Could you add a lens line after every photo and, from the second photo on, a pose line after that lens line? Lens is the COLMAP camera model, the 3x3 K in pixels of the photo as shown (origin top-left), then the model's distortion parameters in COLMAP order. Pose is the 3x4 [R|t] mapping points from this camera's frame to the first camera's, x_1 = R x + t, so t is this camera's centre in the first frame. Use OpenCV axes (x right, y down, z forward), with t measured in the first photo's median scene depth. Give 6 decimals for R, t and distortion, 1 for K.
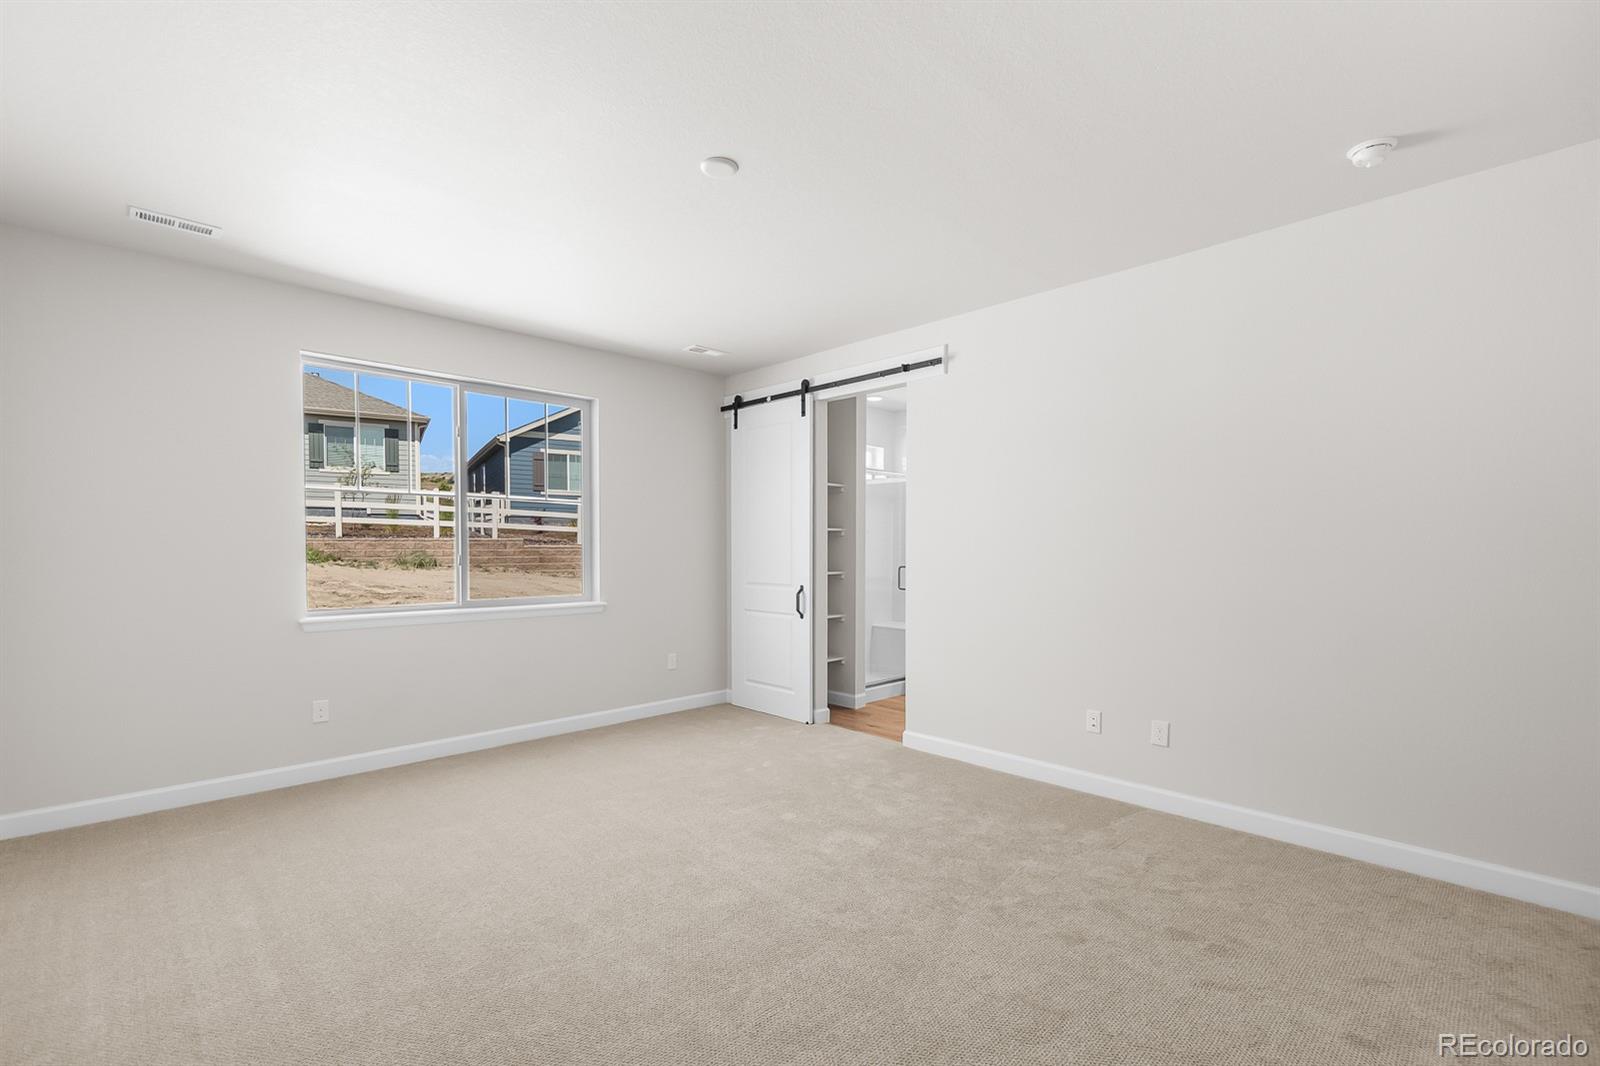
lens RADIAL K [[702.4, 0, 831.8], [0, 702.4, 568.4], [0, 0, 1]] dist [-0.001312, 0.000890]
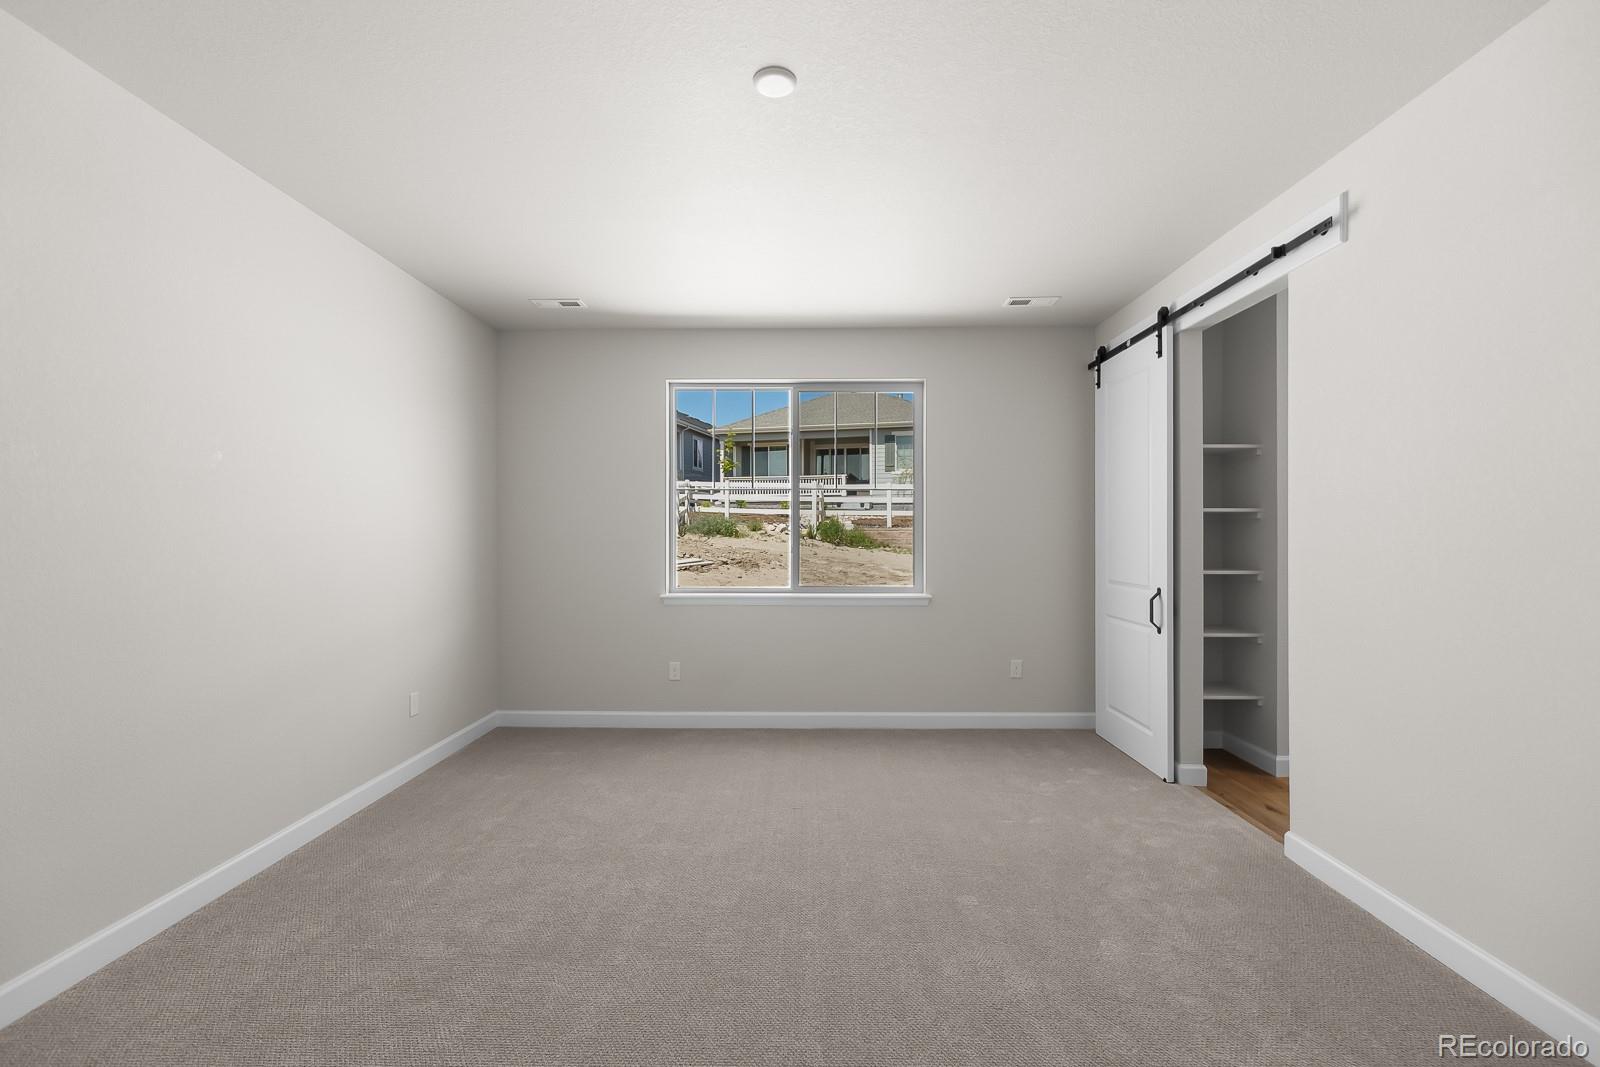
lens RADIAL K [[702.4, 0, 800.4], [0, 702.4, 531.0], [0, 0, 1]] dist [-0.001312, 0.000890]
pose [[0.692606, -0.007306, -0.721279, 0.227680], [-0.018748, 0.999429, -0.028126, -0.007140], [0.721072, 0.033003, 0.692073, 0.226295]]
